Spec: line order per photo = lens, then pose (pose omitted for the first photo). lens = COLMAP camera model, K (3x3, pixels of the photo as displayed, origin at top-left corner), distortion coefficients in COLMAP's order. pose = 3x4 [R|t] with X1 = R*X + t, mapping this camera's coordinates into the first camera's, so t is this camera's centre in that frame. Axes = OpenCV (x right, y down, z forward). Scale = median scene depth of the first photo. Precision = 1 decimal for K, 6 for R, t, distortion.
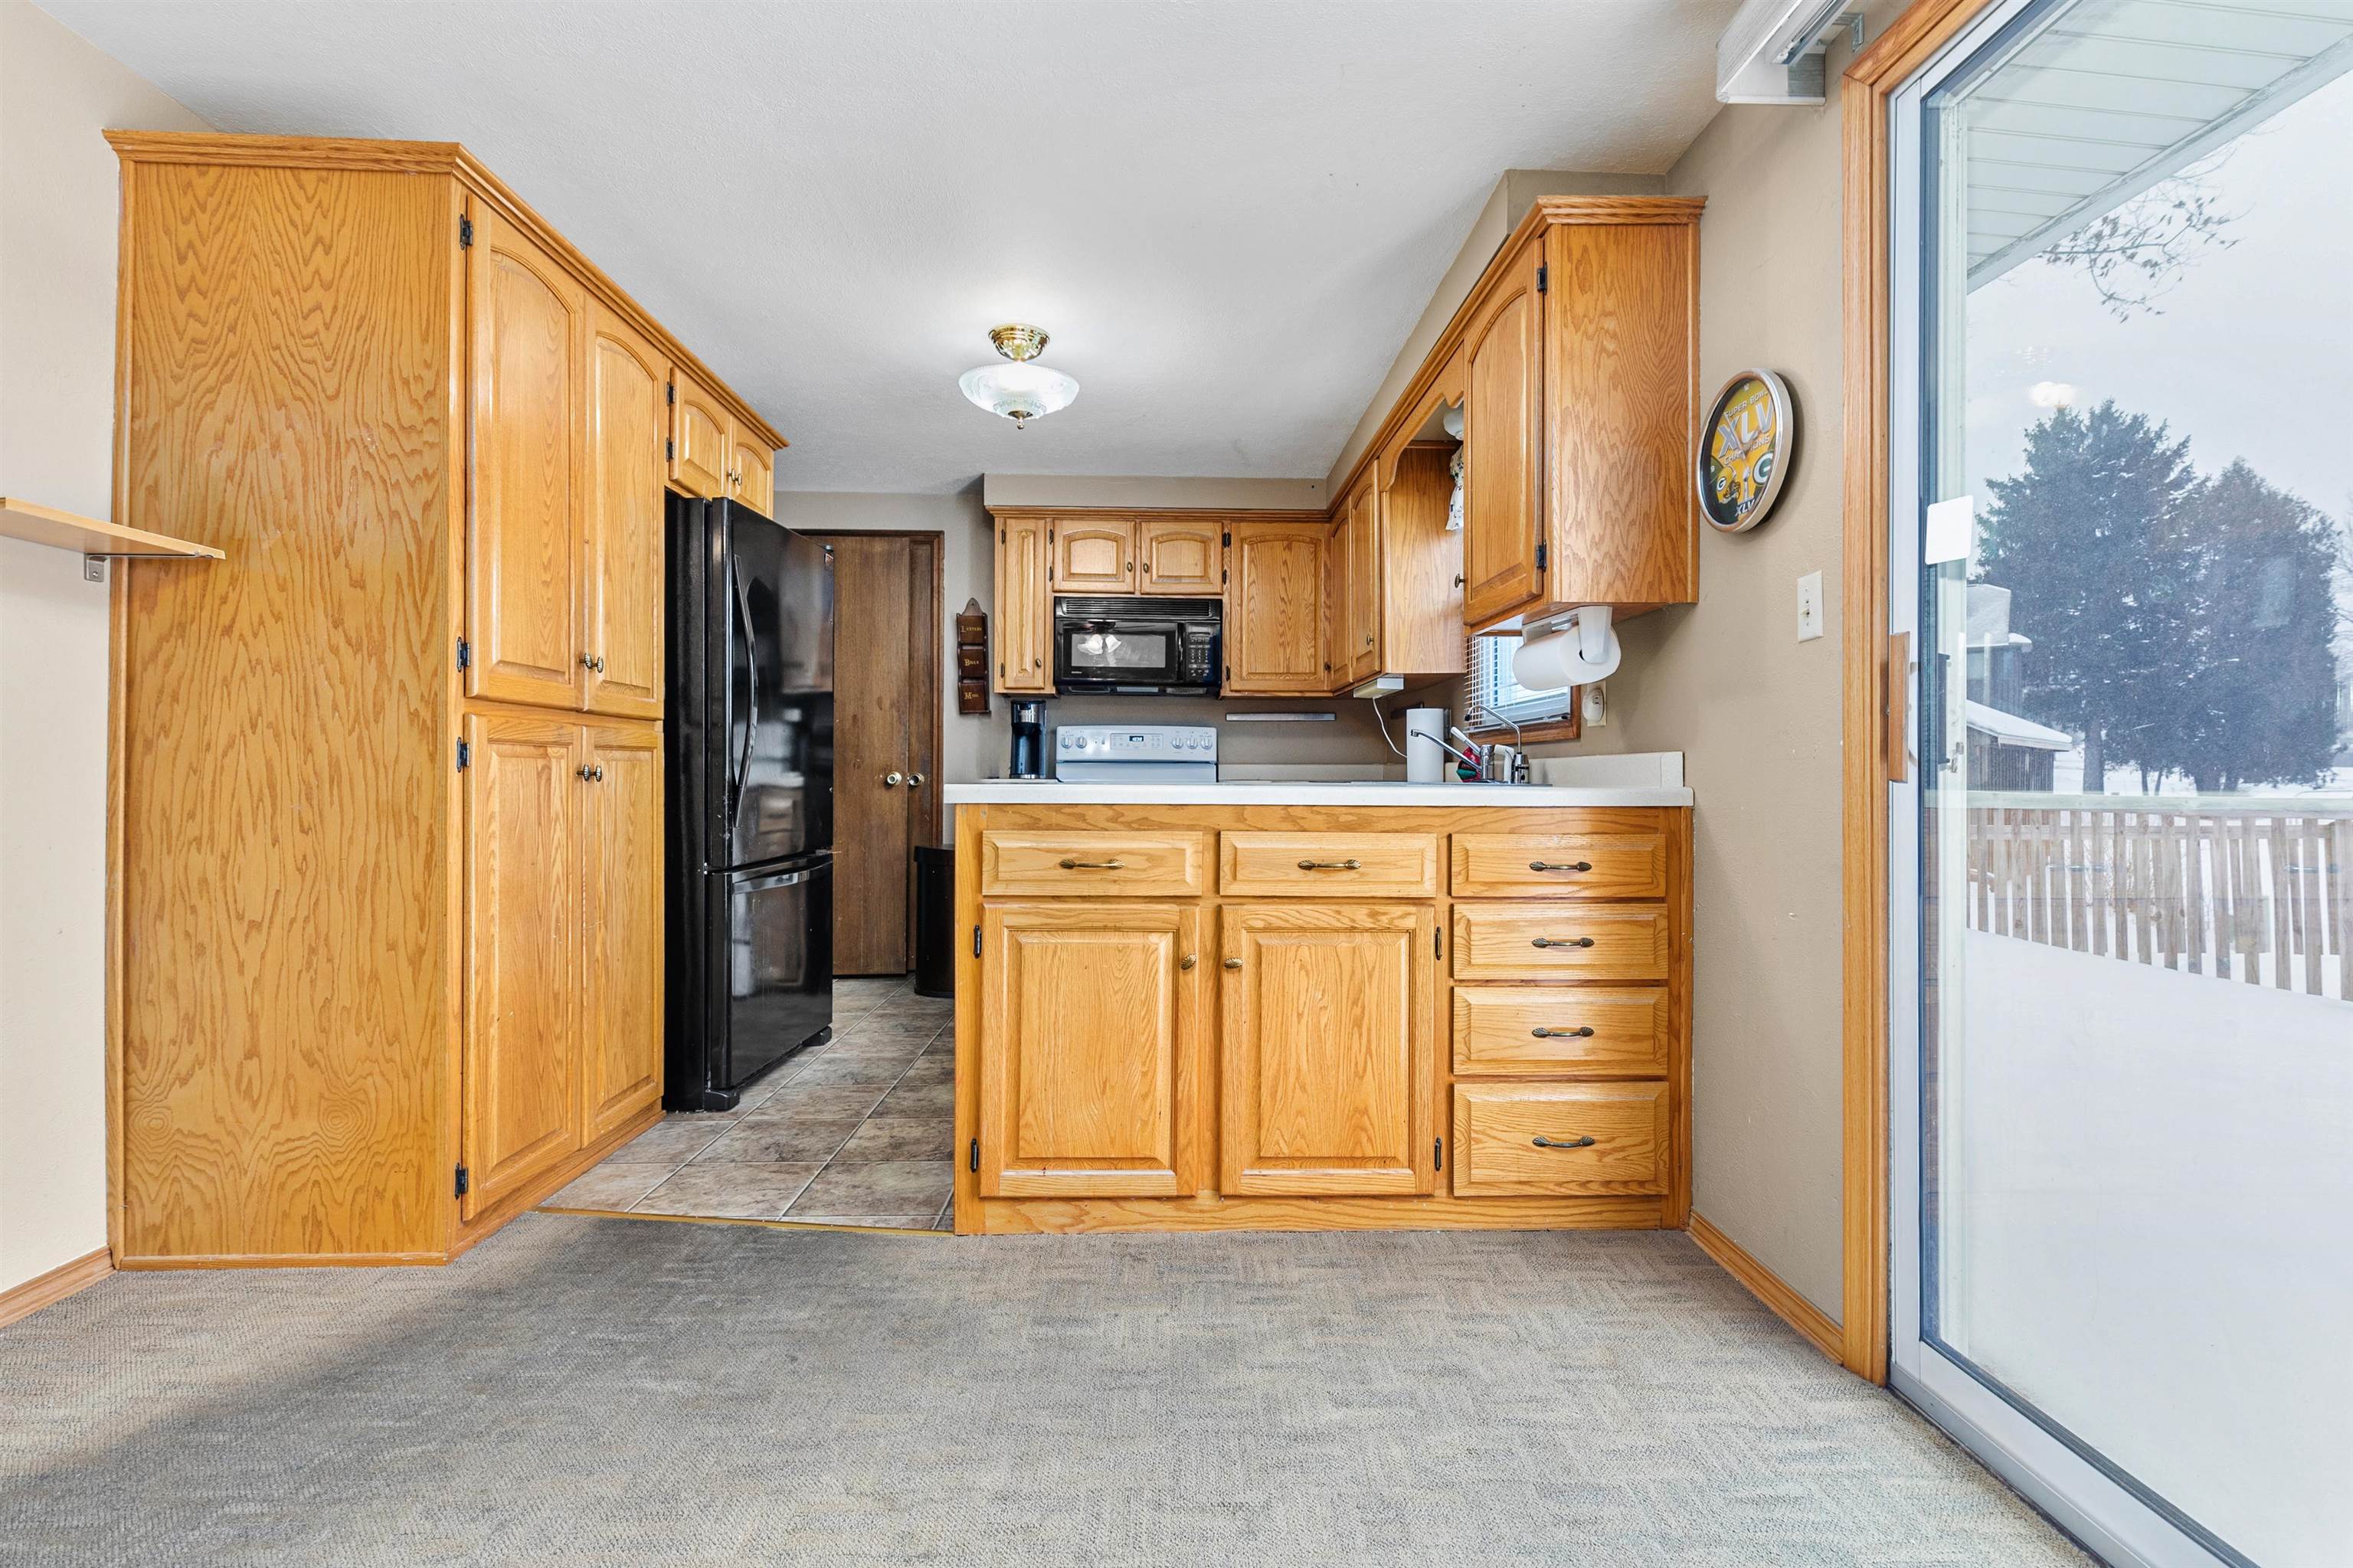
lens RADIAL K [[1080.7, 0, 1184.0], [0, 1080.7, 776.1], [0, 0, 1]] dist [0.002021, 0.000028]
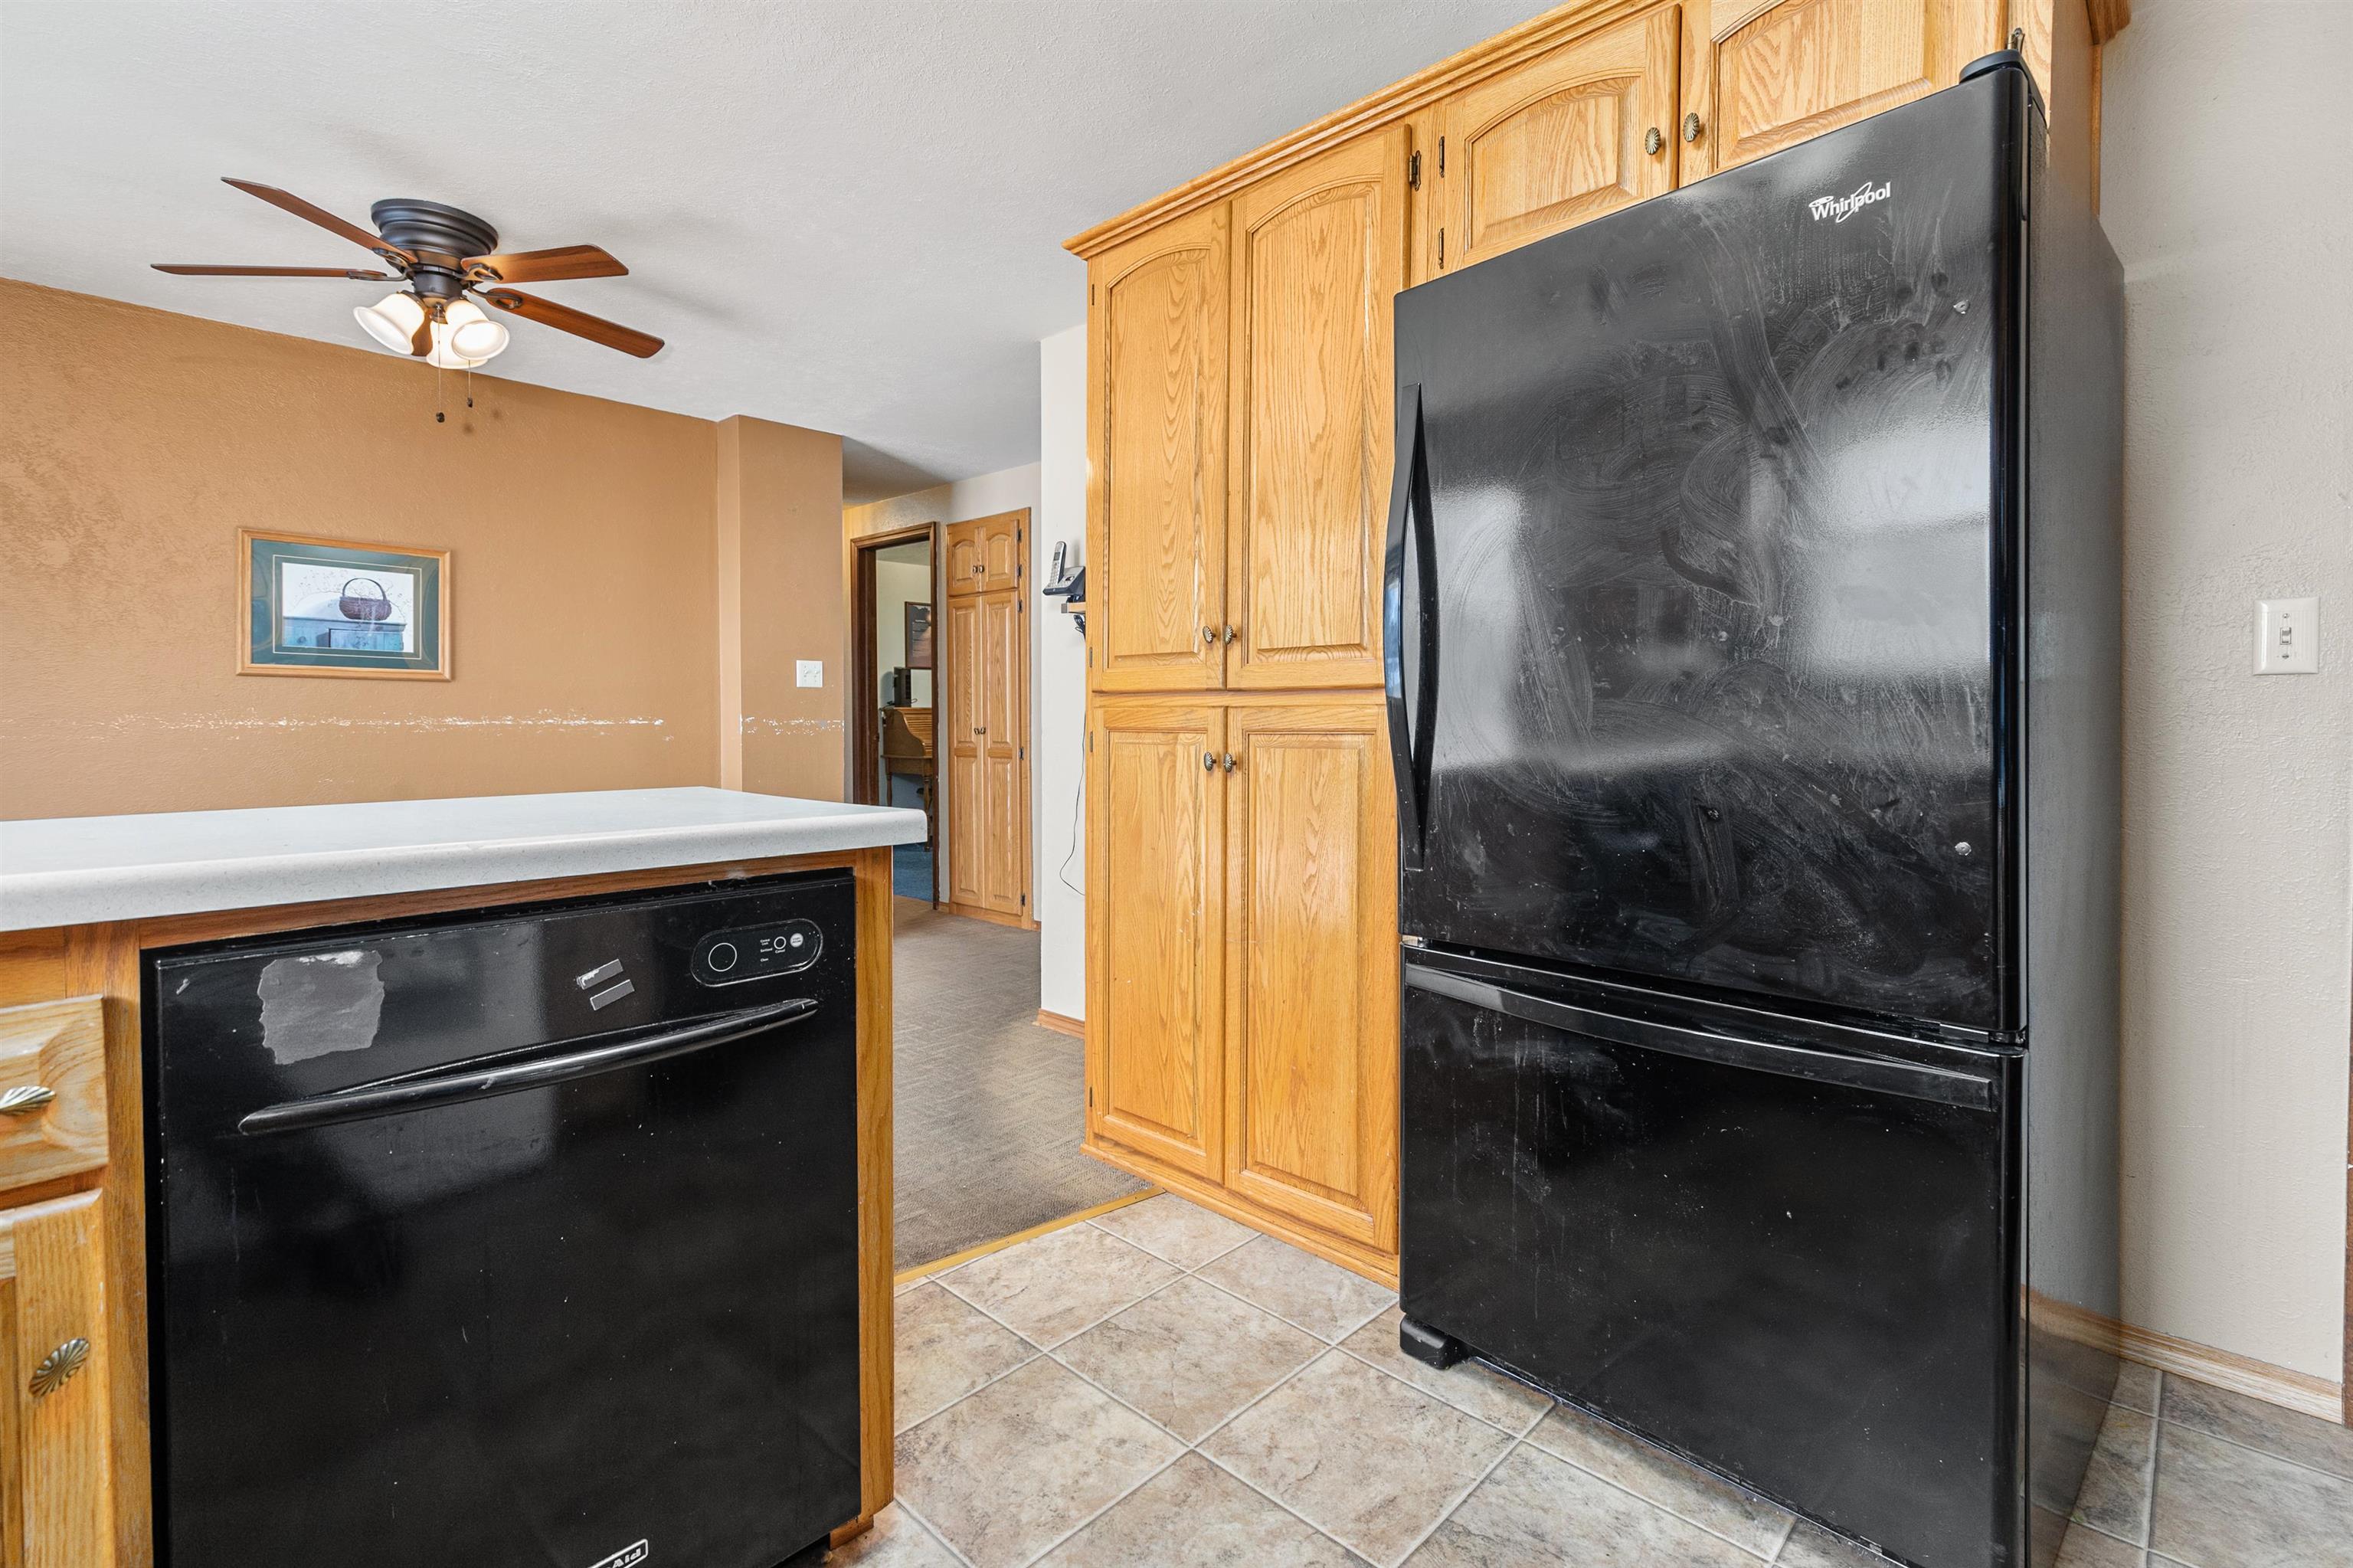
lens RADIAL K [[1080.7, 0, 1199.3], [0, 1080.7, 733.7], [0, 0, 1]] dist [0.002021, 0.000028]
pose [[-0.709844, 0.015164, -0.704195, 0.068745], [0.006819, 0.999869, 0.014657, -0.036076], [0.704326, 0.005602, -0.709855, 1.502388]]
